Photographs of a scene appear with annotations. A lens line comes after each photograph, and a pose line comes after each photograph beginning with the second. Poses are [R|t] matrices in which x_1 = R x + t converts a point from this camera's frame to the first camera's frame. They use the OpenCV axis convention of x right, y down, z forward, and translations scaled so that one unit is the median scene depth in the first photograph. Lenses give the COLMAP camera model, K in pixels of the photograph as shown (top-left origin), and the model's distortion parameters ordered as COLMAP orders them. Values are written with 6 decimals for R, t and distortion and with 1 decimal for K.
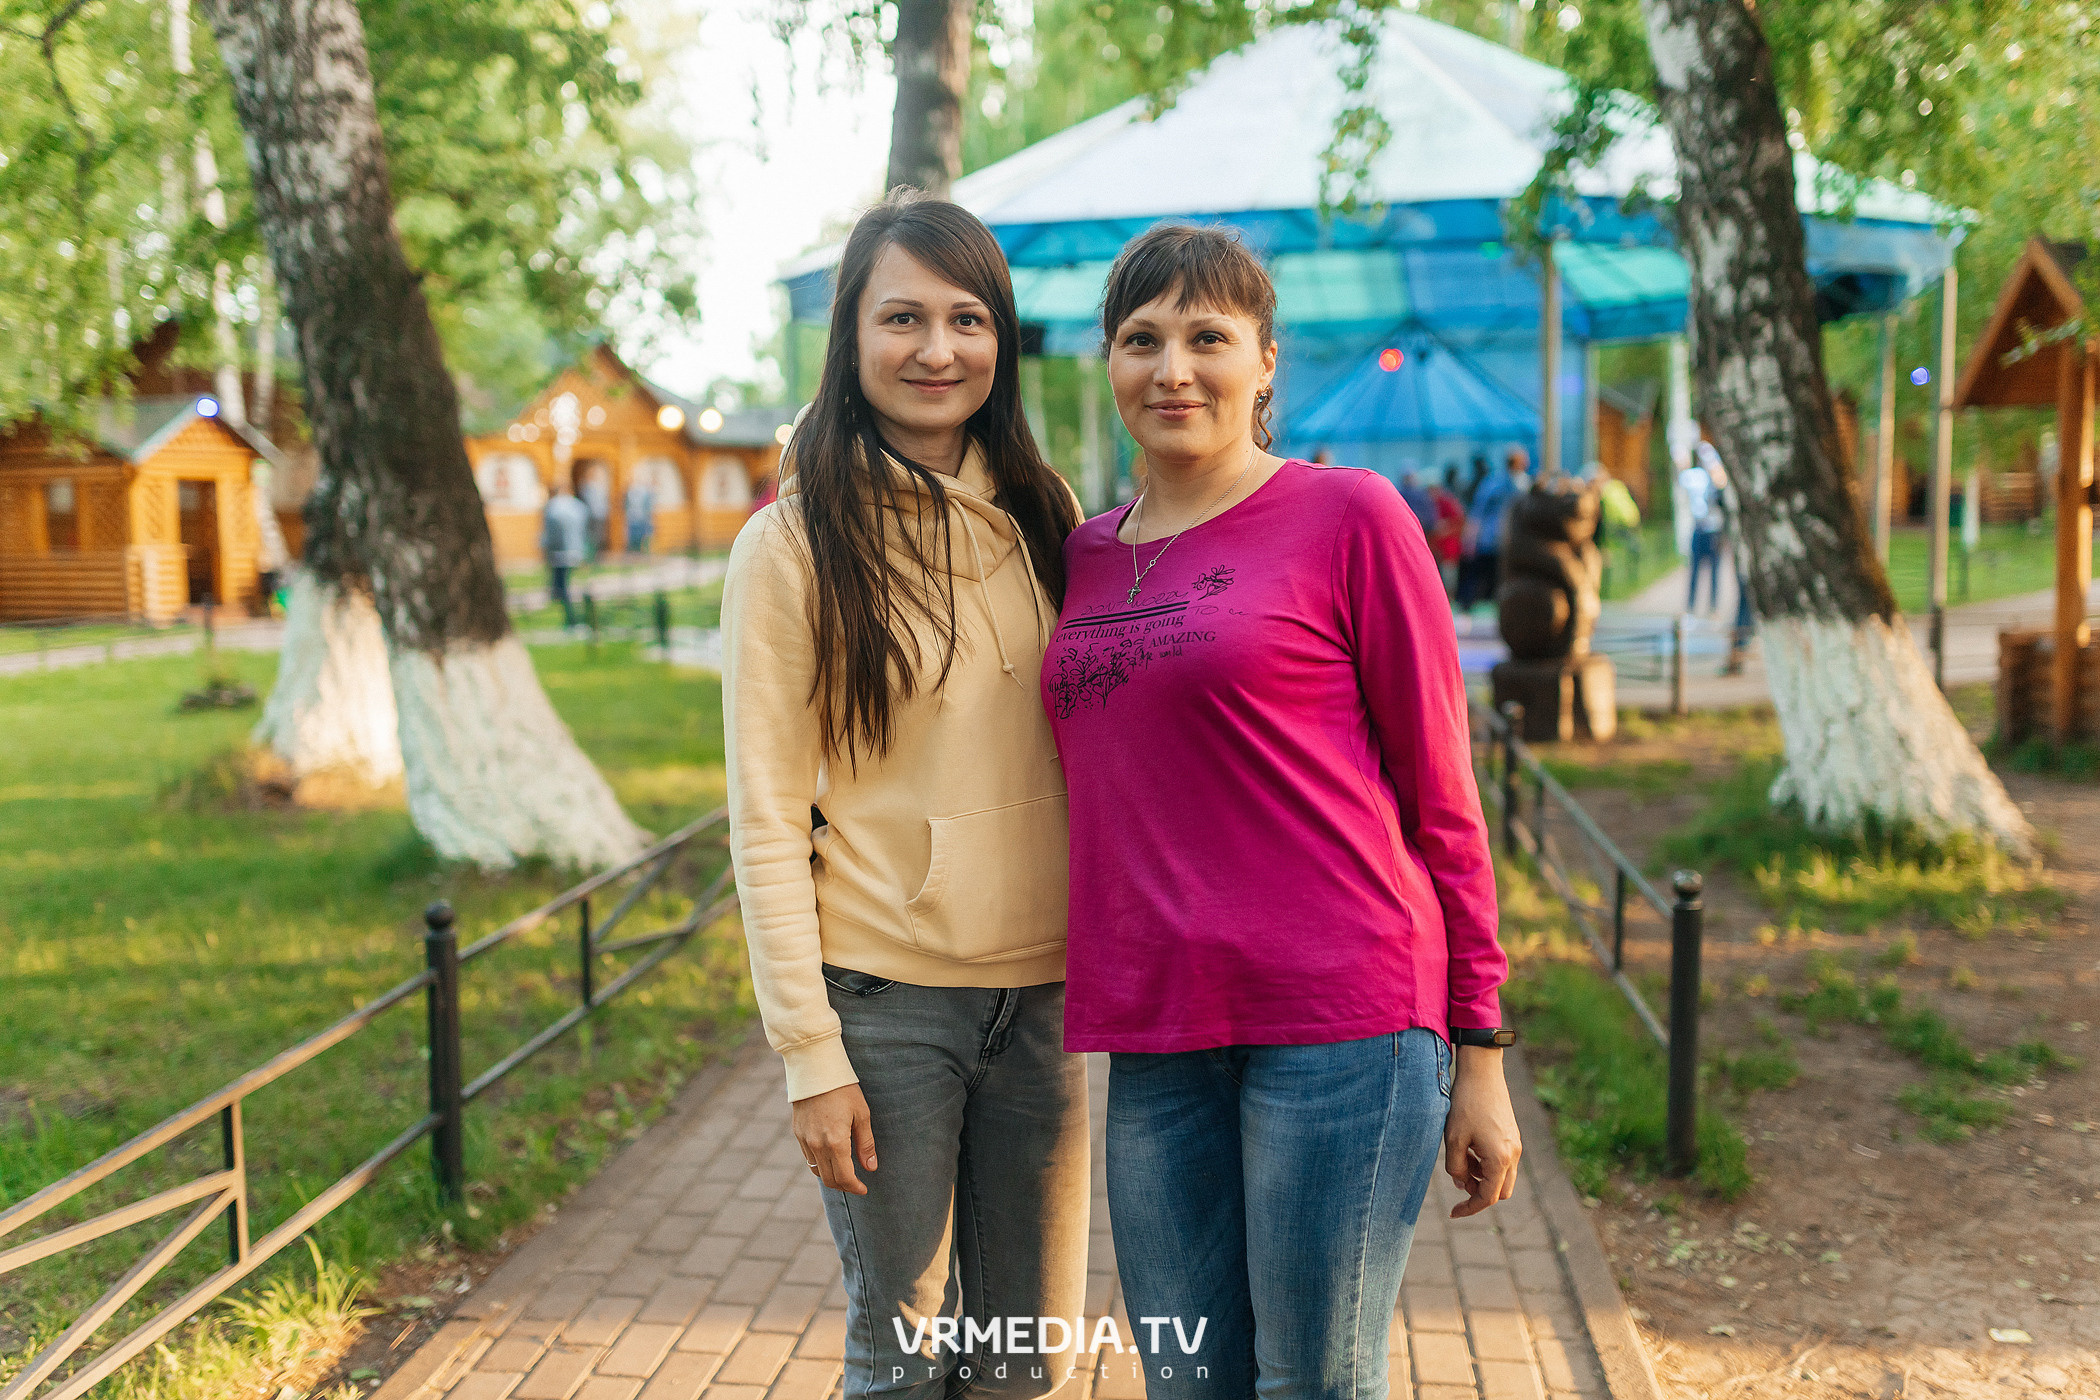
lens RADIAL K [[2151.4, 0, 1003.2], [0, 2151.4, 734.1], [0, 0, 1]] dist [0.008386, 0.016541]
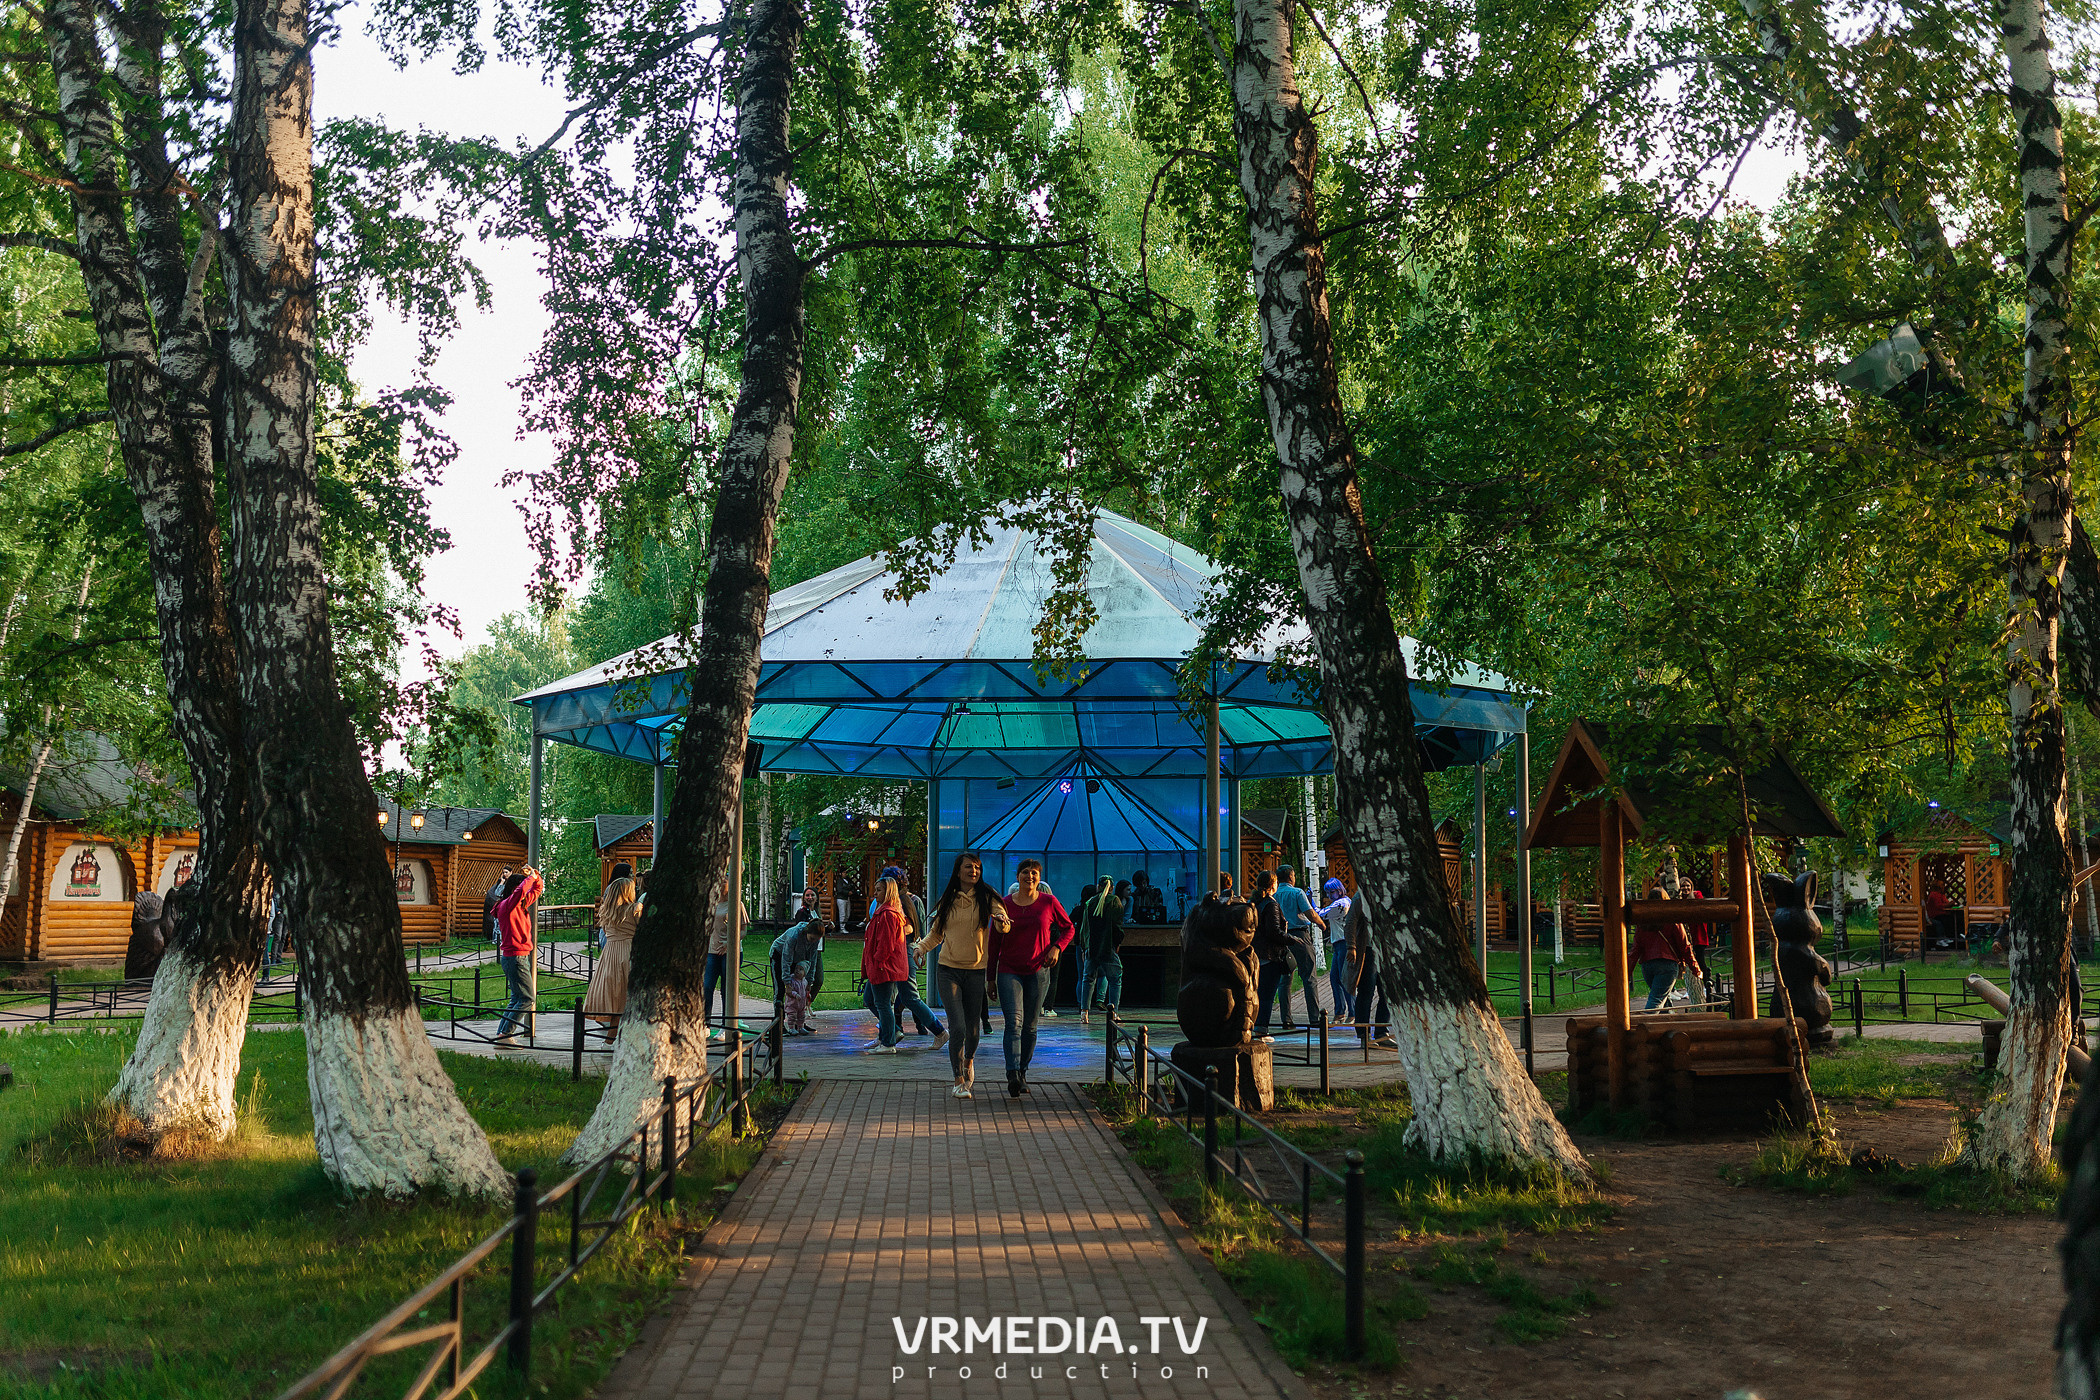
lens RADIAL K [[2205.6, 0, 1050.0], [0, 2205.6, 700.0], [0, 0, 1]] dist [-0.005088, 0.016148]
pose [[0.982025, 0.038422, 0.184797, -0.114215], [-0.000196, 0.979268, -0.202568, 0.040138], [-0.188749, 0.198891, 0.961674, -0.306893]]
